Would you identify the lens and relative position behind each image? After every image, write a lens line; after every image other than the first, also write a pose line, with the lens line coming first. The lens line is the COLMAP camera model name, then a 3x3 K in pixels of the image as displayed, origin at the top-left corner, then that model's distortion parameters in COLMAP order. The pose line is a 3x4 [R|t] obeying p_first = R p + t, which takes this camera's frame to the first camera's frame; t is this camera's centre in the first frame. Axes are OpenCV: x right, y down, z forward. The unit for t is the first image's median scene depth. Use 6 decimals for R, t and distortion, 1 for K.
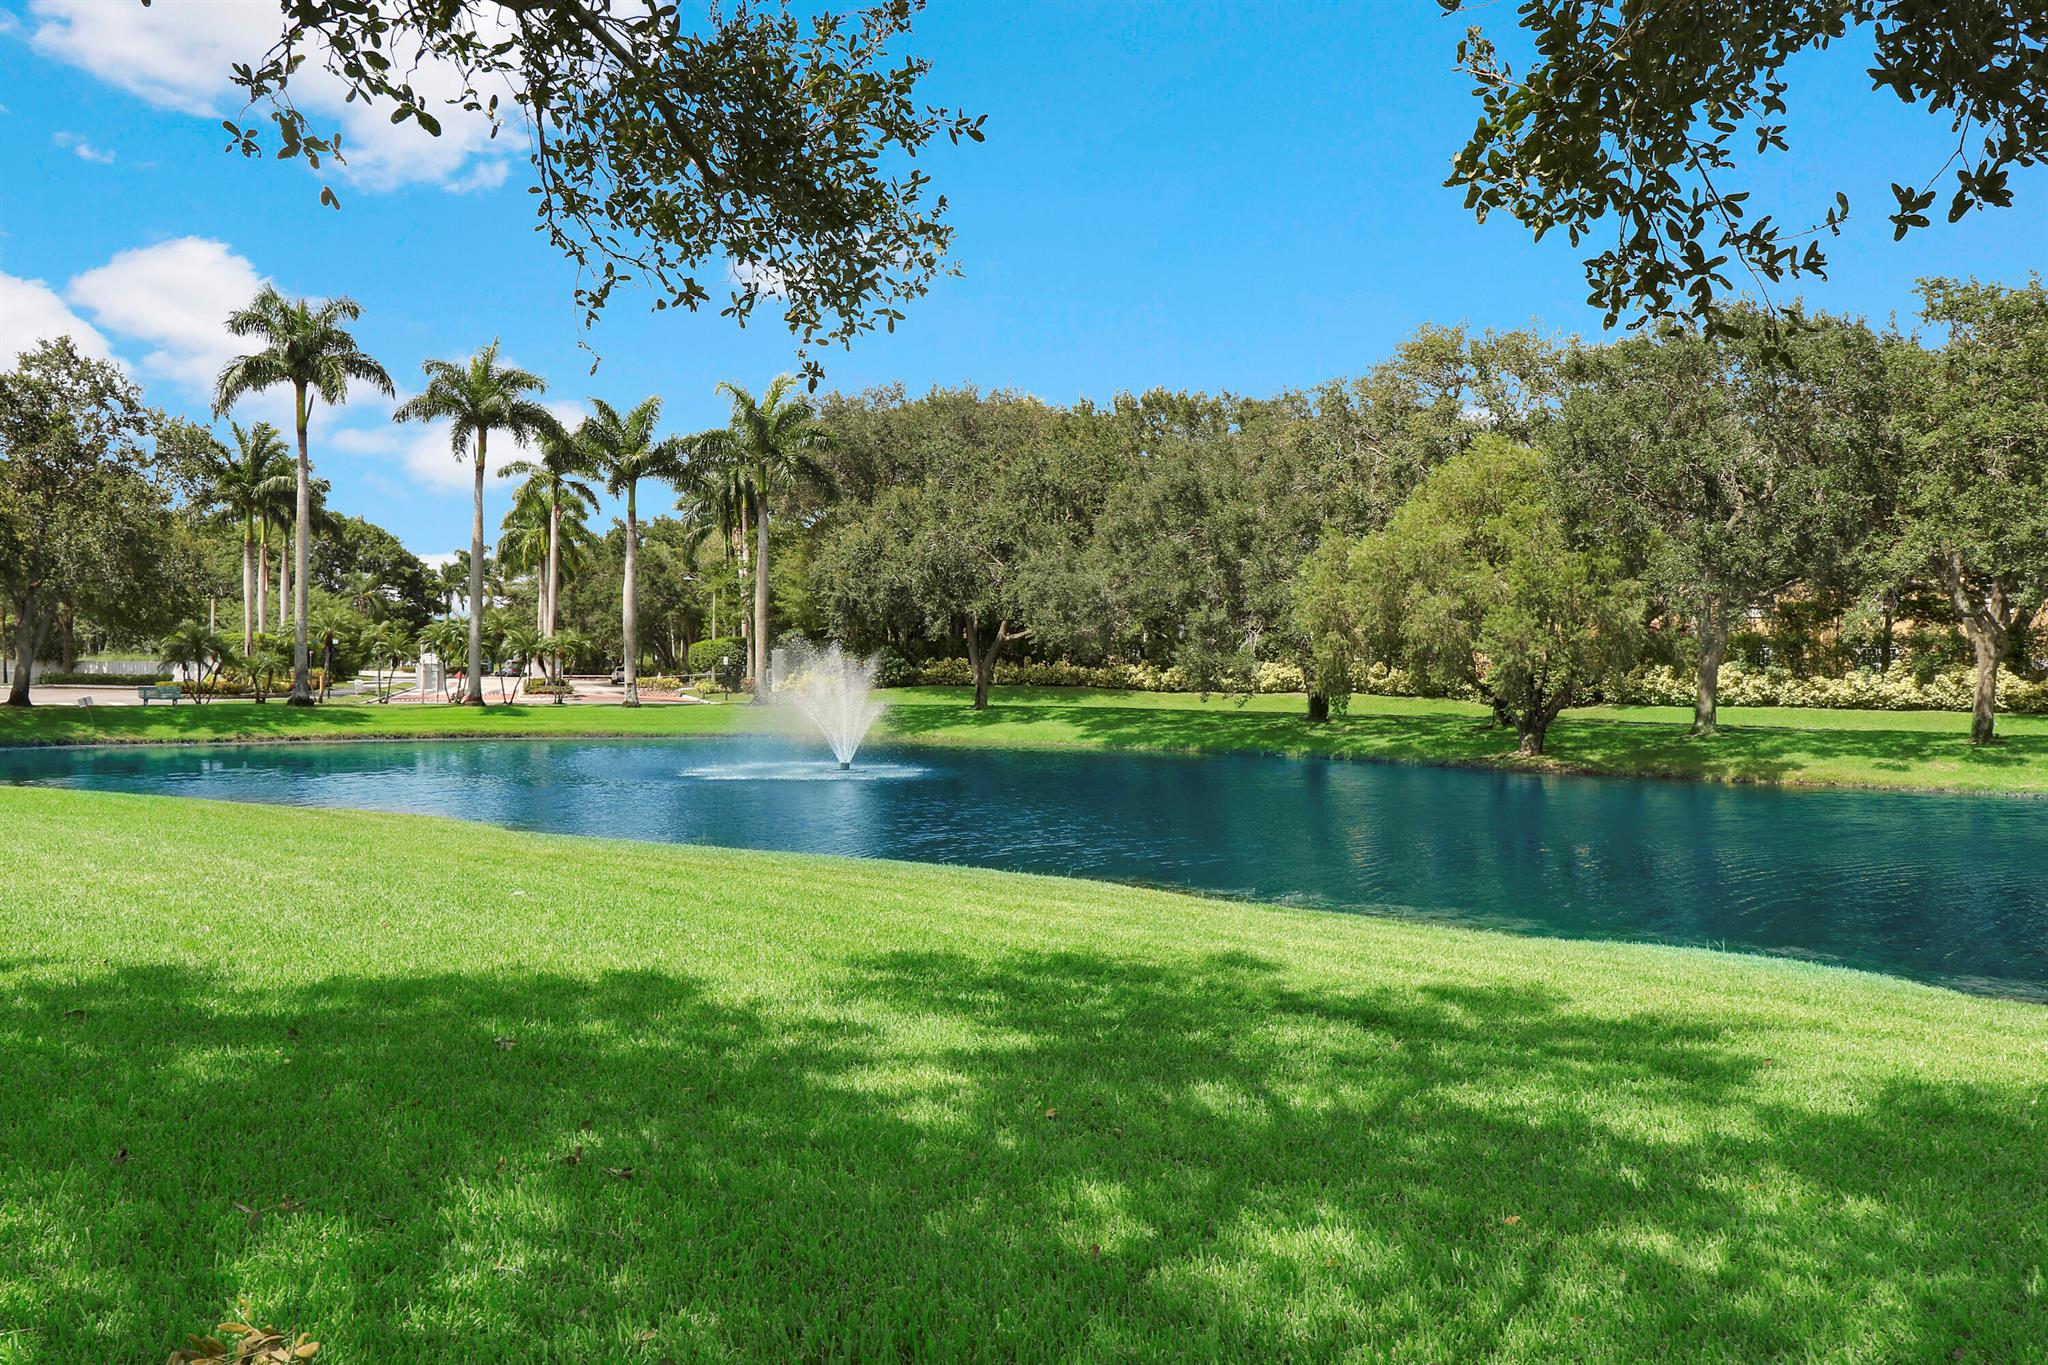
lens RADIAL K [[1619.7, 0, 971.0], [0, 1619.7, 662.4], [0, 0, 1]] dist [0.007608, 0.000522]
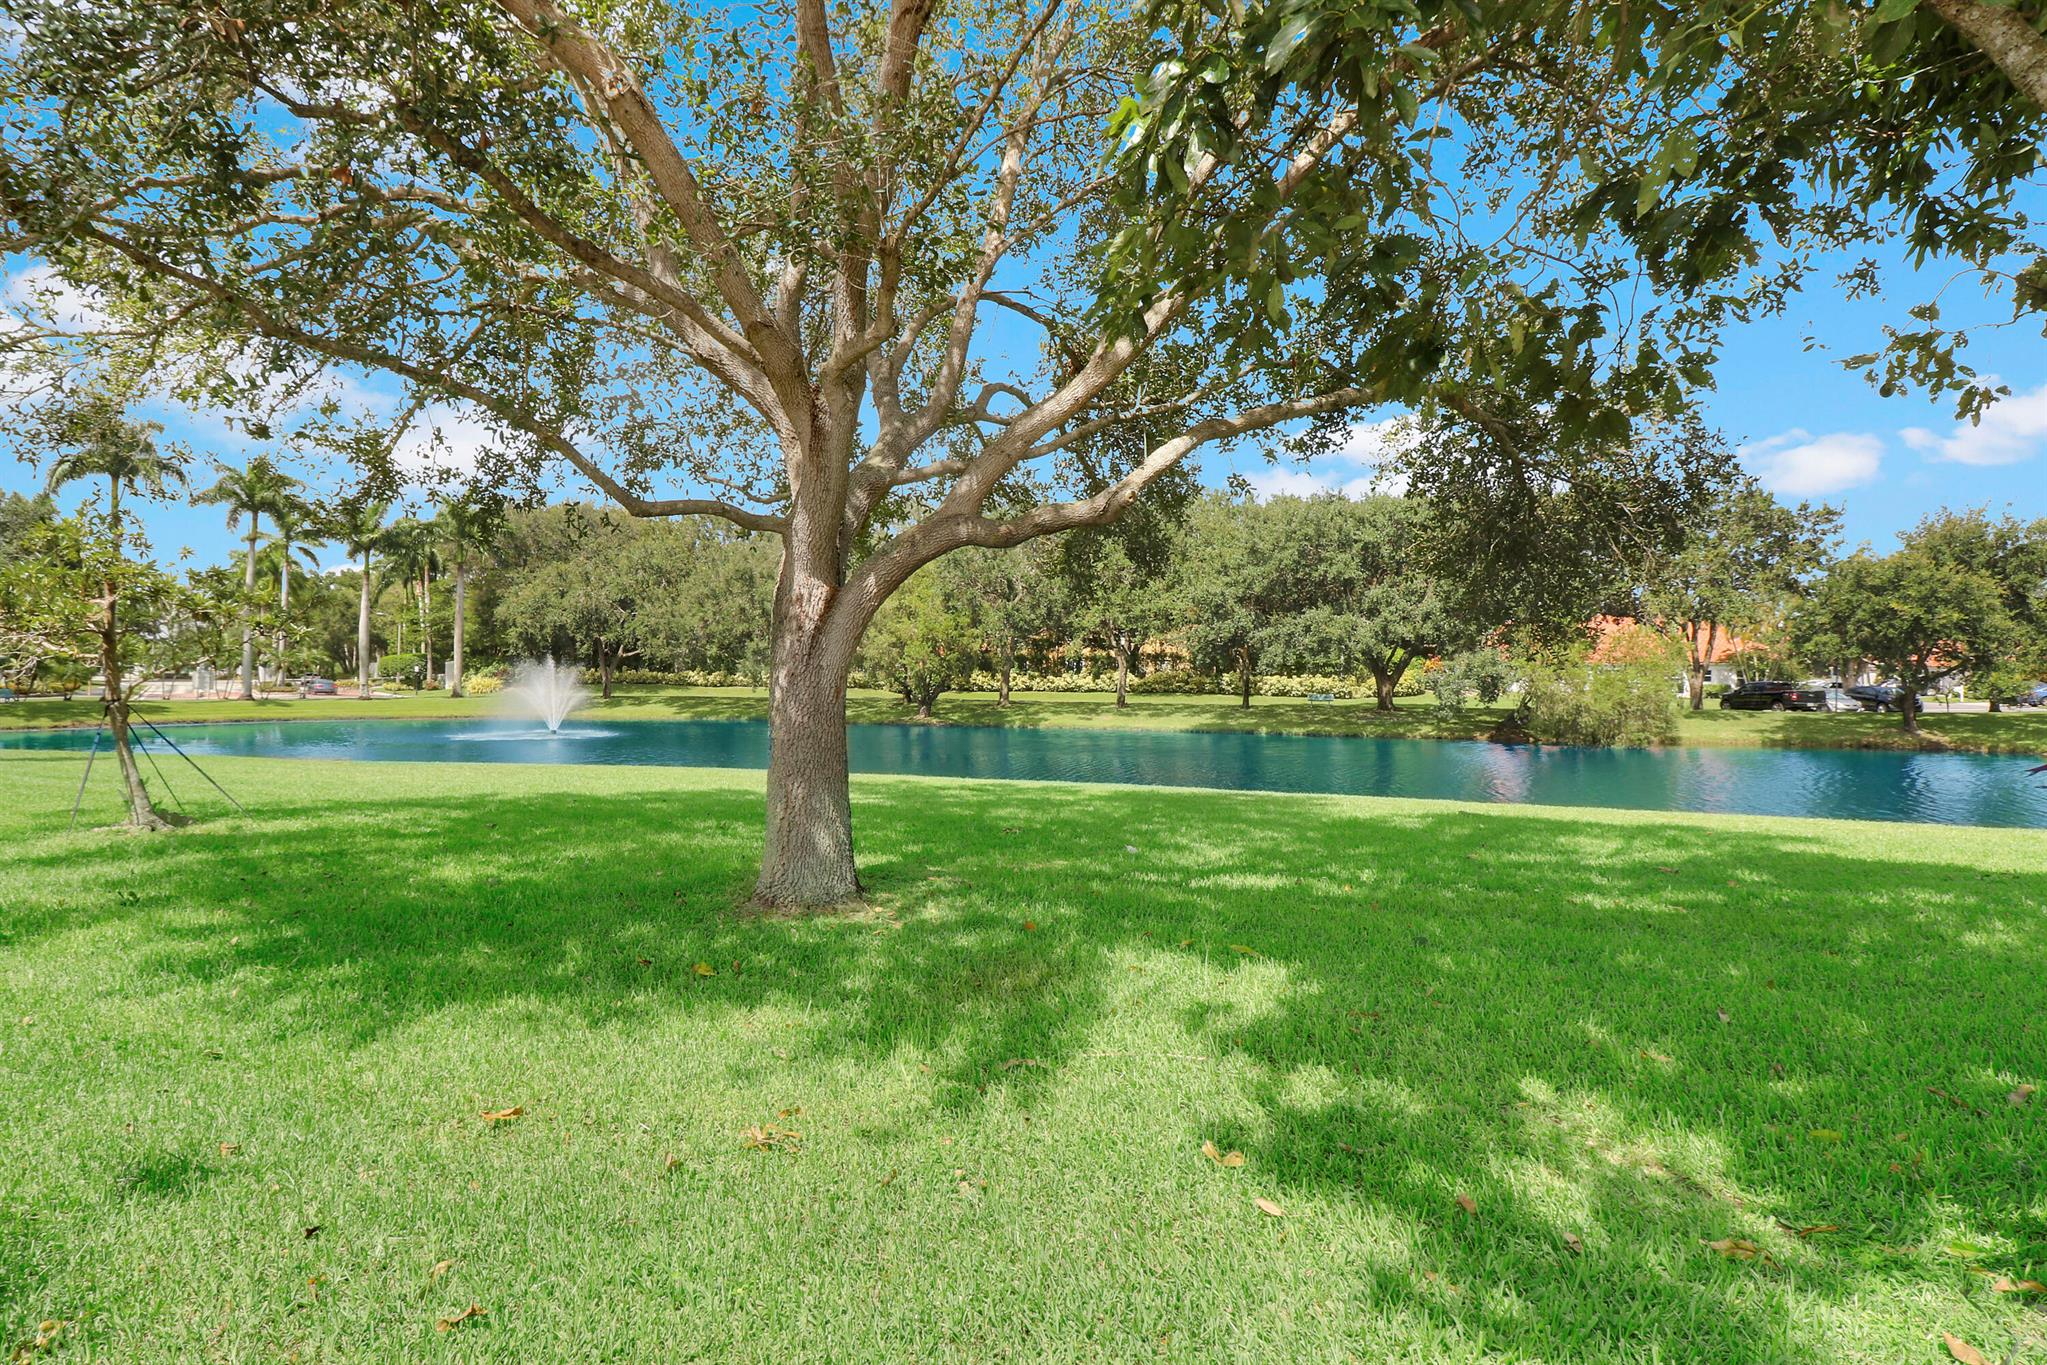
lens RADIAL K [[994.8, 0, 1011.8], [0, 994.8, 662.7], [0, 0, 1]] dist [-0.002903, -0.001093]
pose [[0.899549, 0.001156, 0.436819, -0.072065], [0.001323, 0.999985, -0.005371, -0.001513], [-0.436818, 0.005410, 0.899534, -0.105807]]
